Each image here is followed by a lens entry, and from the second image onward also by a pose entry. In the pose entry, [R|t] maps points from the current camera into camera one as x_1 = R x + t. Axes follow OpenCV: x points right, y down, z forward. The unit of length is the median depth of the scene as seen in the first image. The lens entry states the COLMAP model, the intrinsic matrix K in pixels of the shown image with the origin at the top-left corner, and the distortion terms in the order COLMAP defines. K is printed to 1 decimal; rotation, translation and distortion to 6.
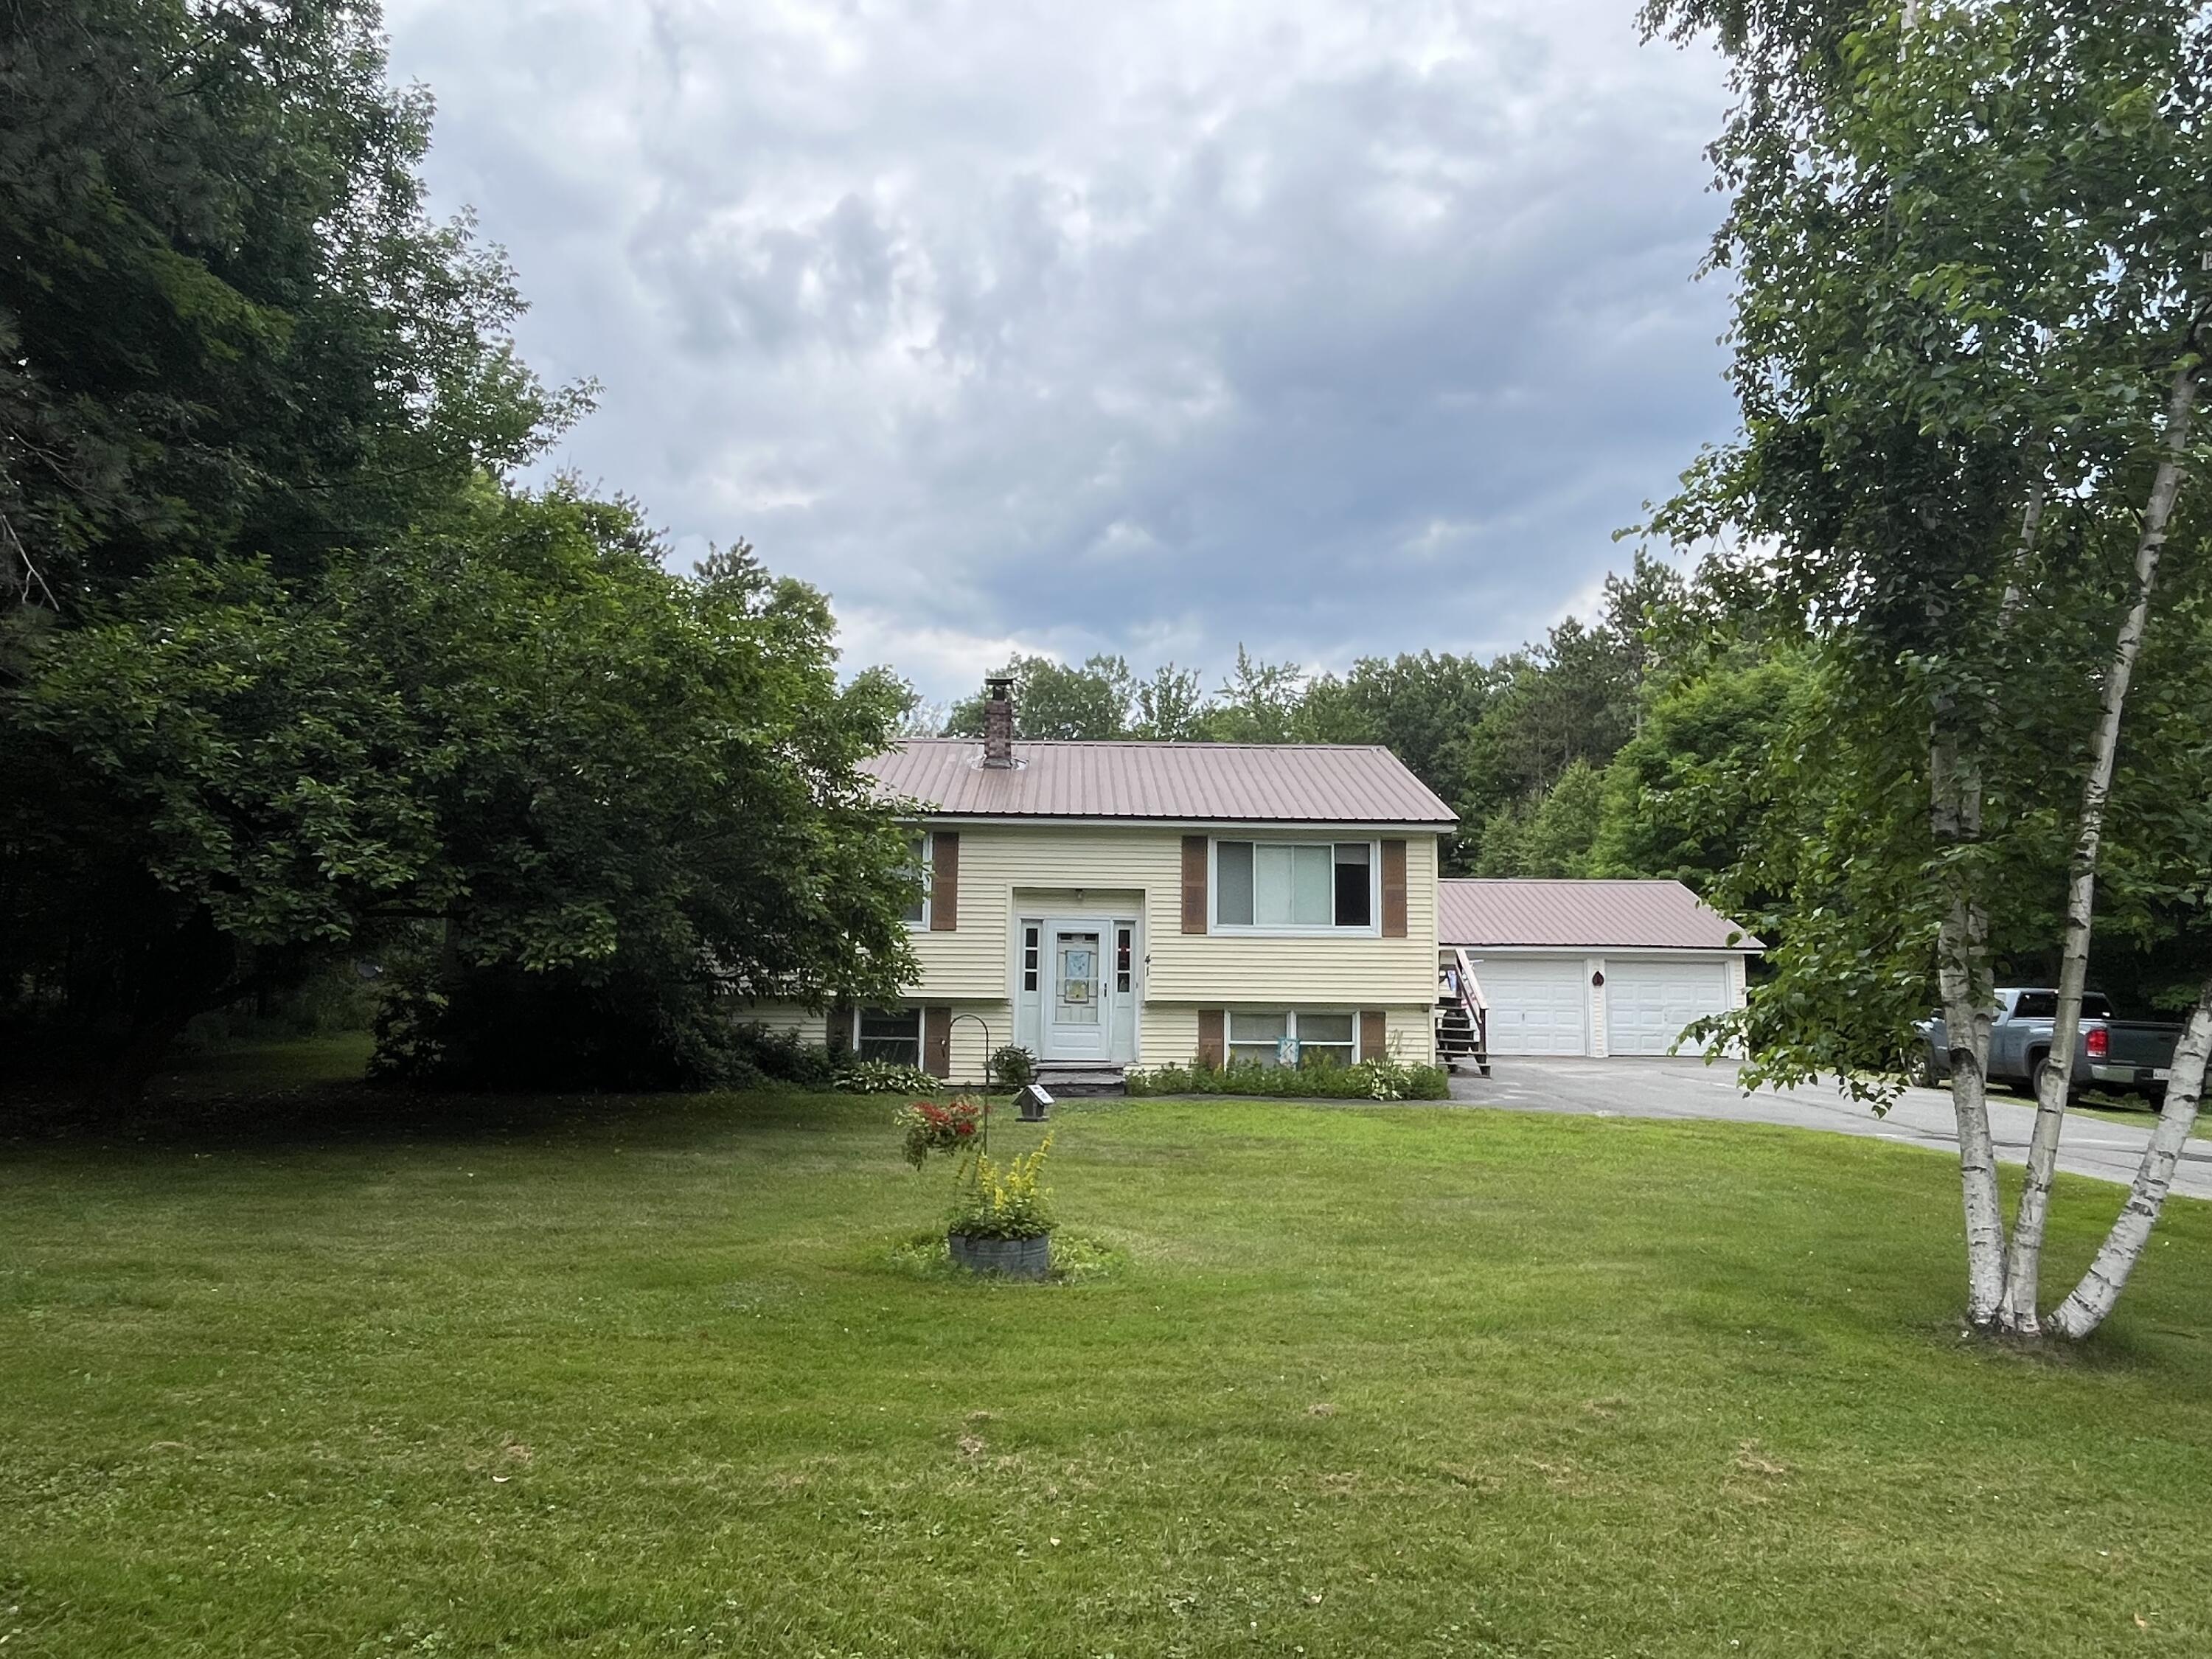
lens RADIAL K [[1340.8, 0, 1106.0], [0, 1340.8, 829.5], [0, 0, 1]] dist [0.005020, -0.001497]
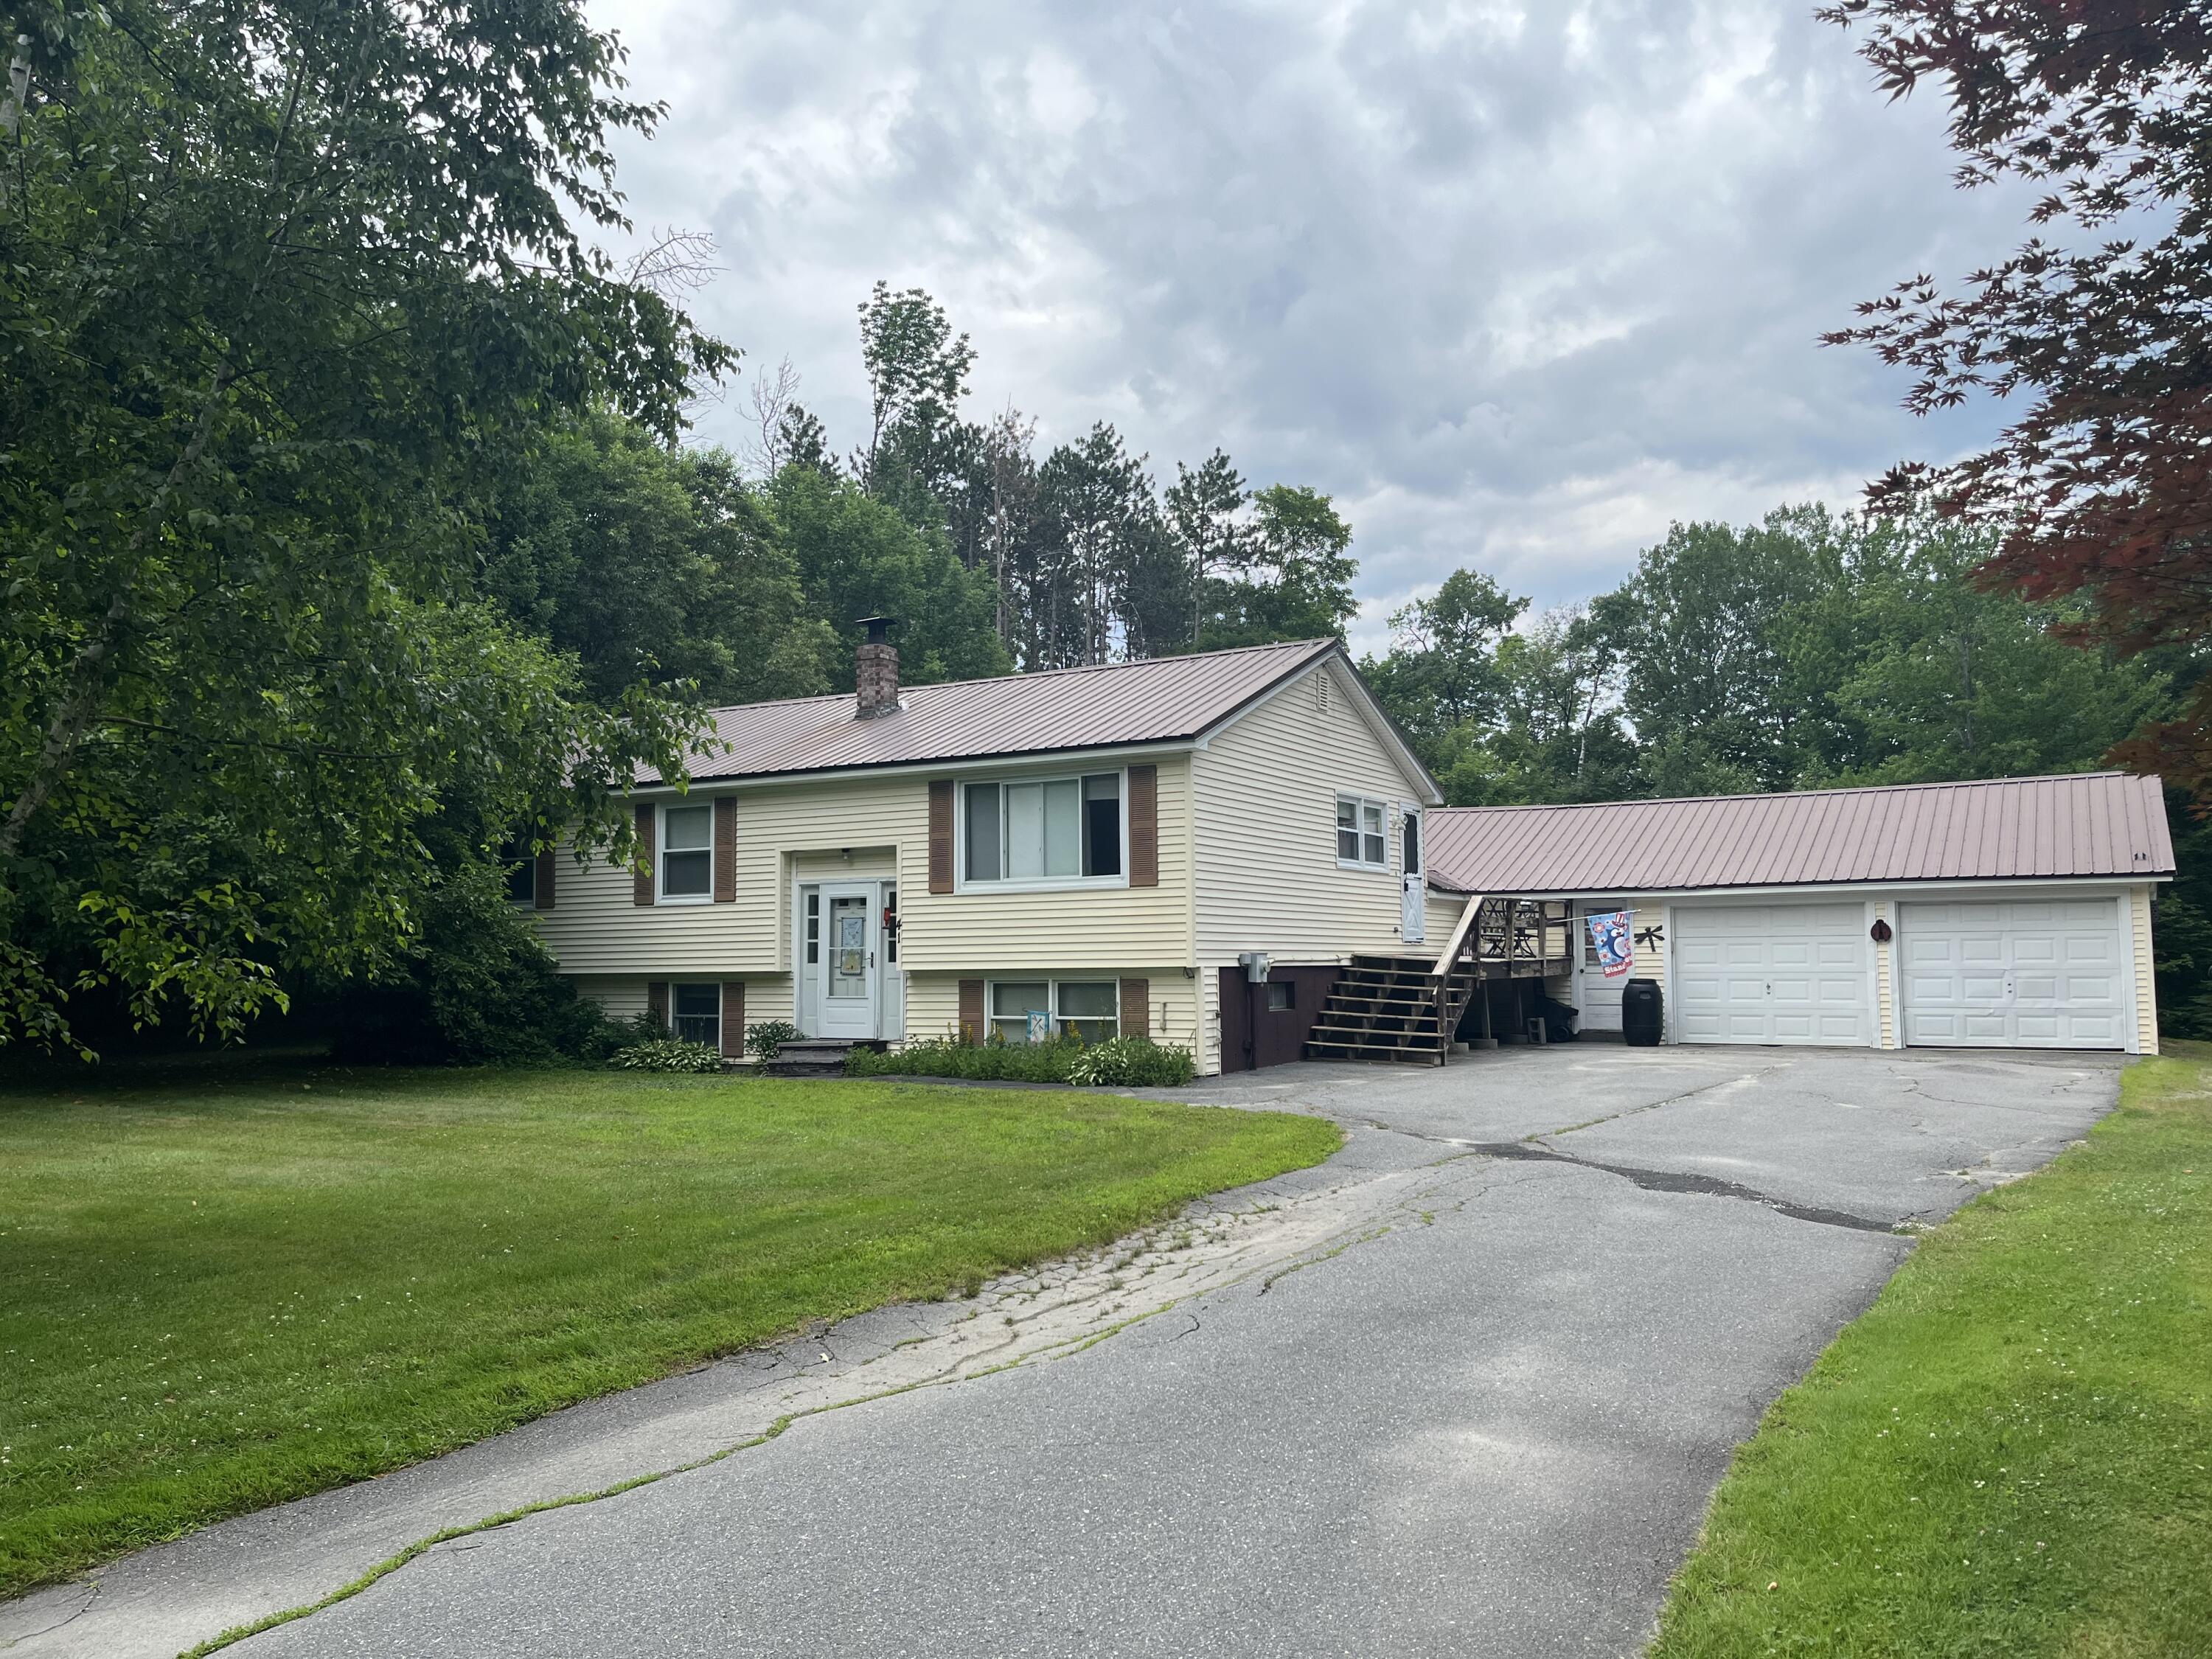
lens RADIAL K [[1665.2, 0, 1111.6], [0, 1665.2, 840.1], [0, 0, 1]] dist [0.067572, -0.108703]
pose [[0.846123, -0.059738, -0.529630, 0.725098], [0.079362, 0.996742, 0.014363, 0.035766], [0.527046, -0.054186, 0.848107, 0.140780]]
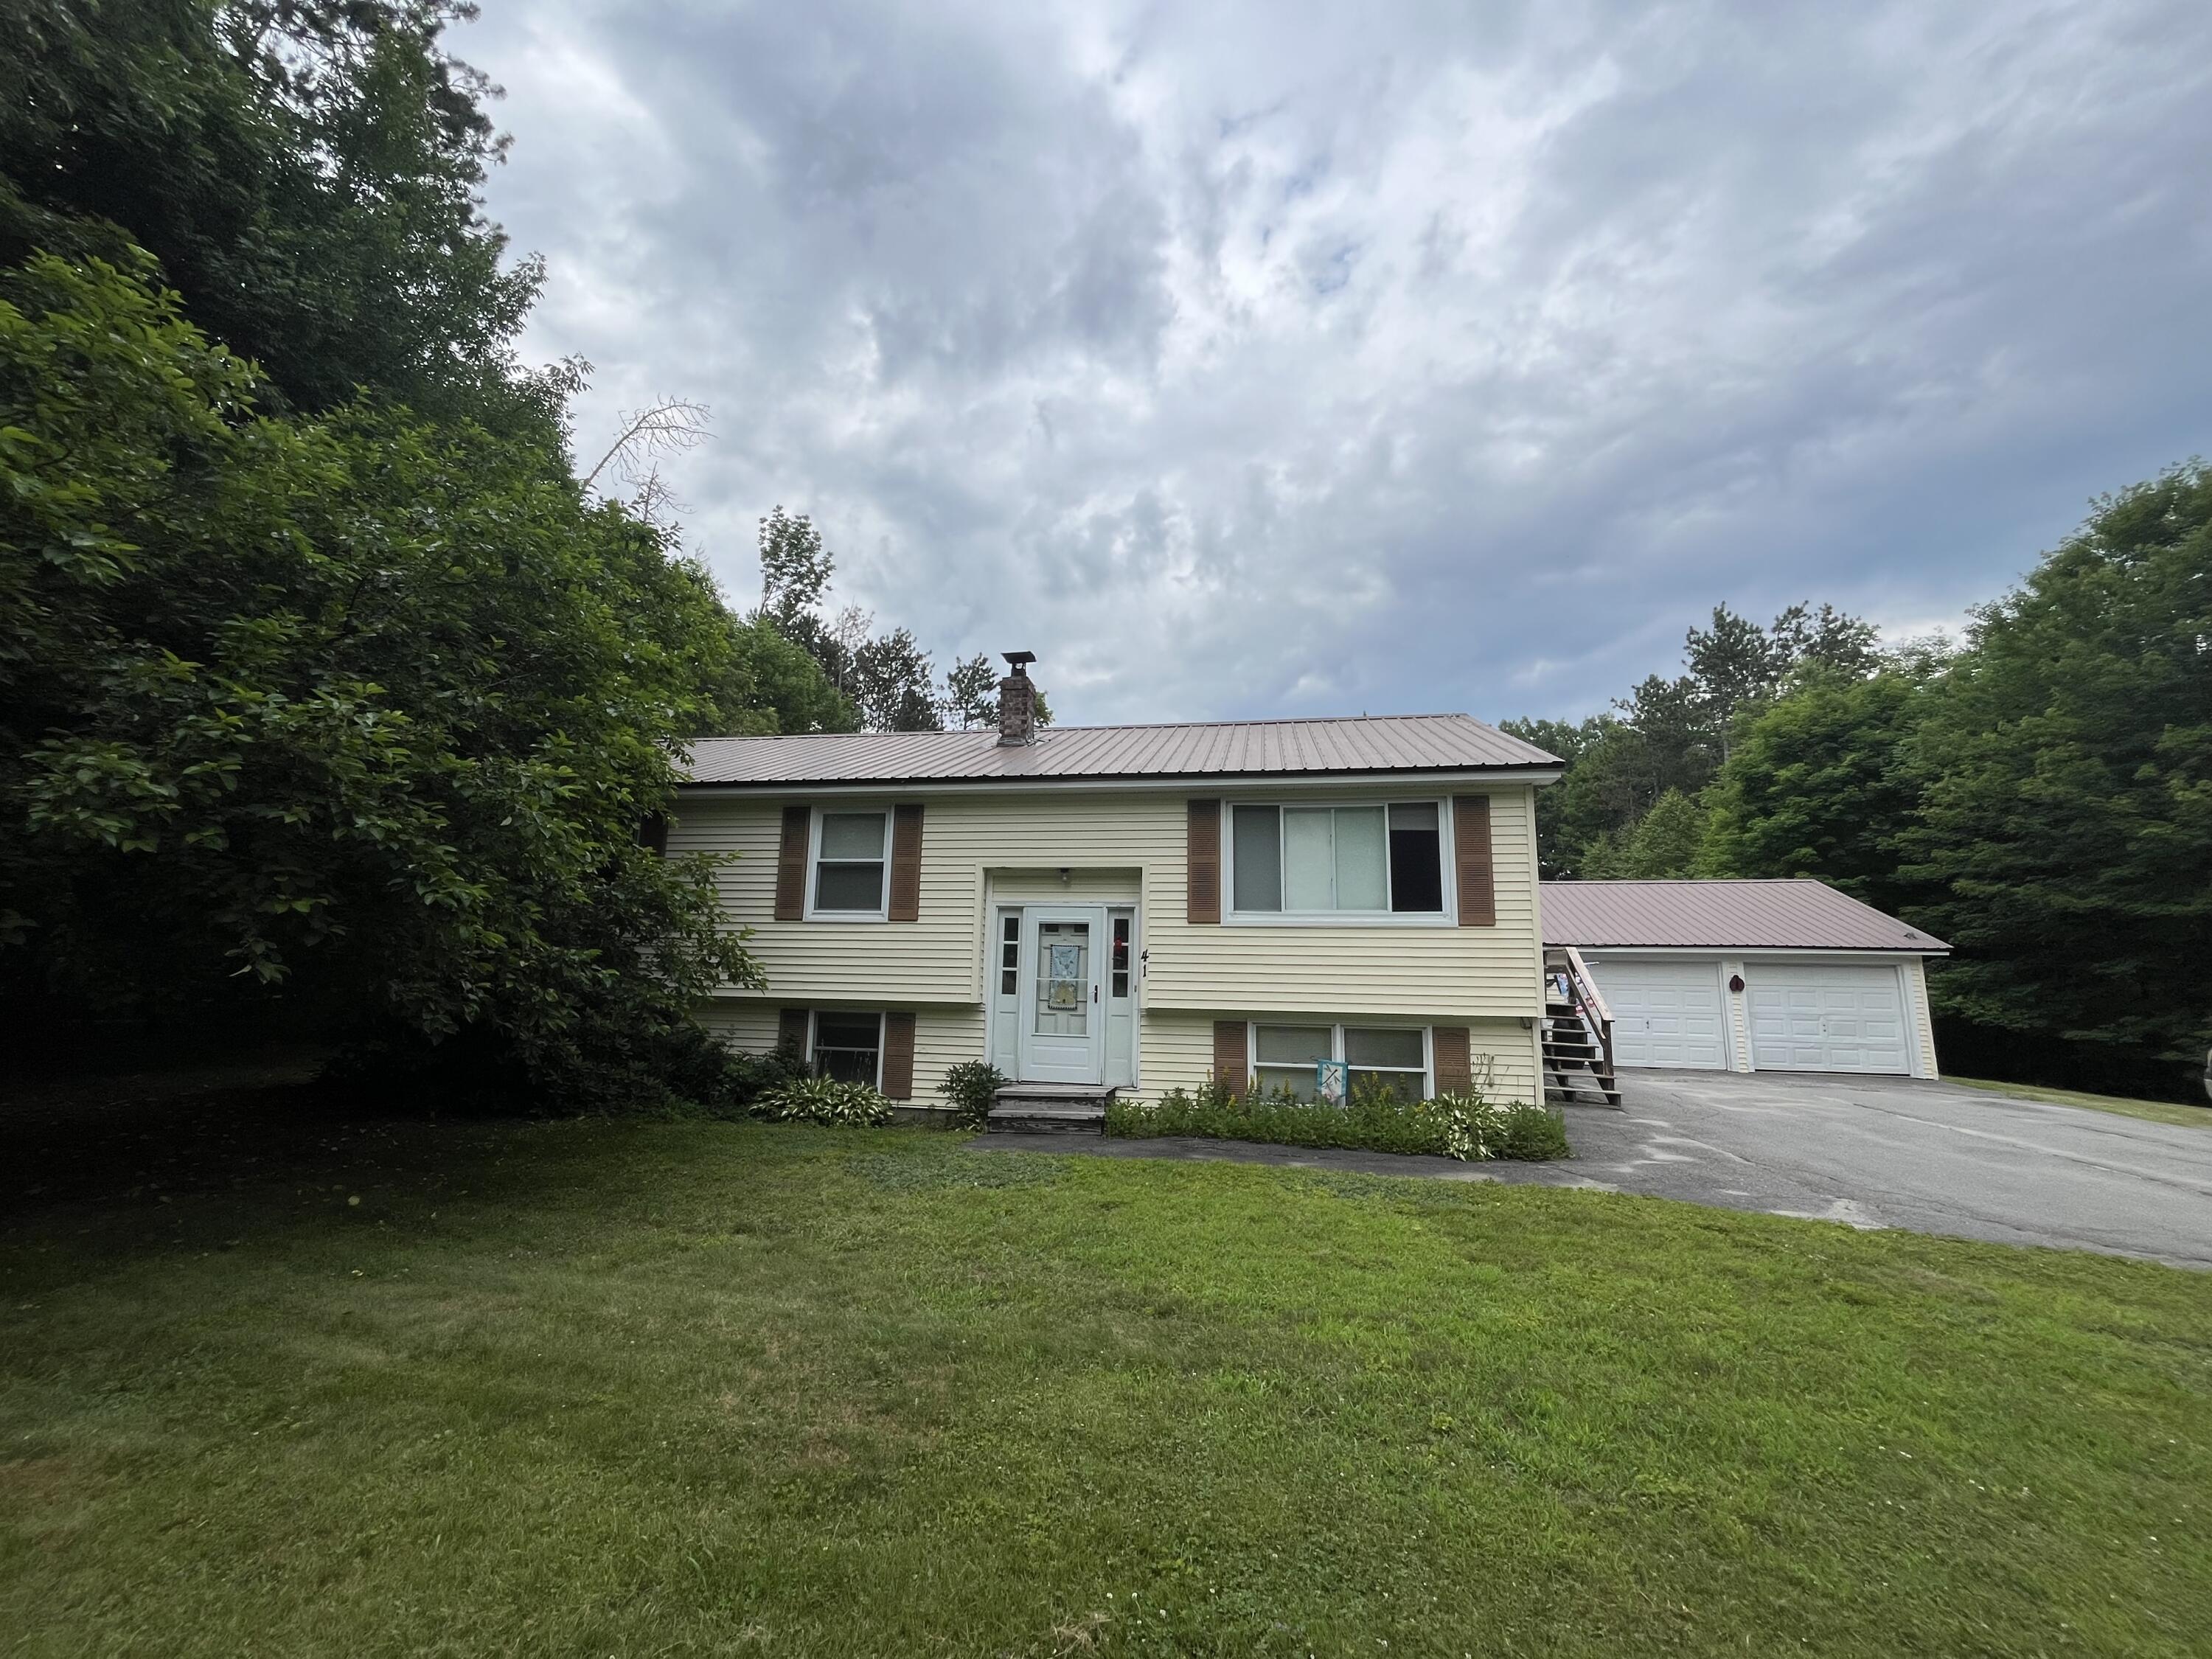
lens RADIAL K [[896.4, 0, 1097.3], [0, 896.4, 824.9], [0, 0, 1]] dist [-0.004009, -0.000374]
pose [[0.976151, -0.029962, -0.215017, 0.117784], [0.017130, 0.997972, -0.061299, 0.050870], [0.216417, 0.056154, 0.974685, 0.466947]]
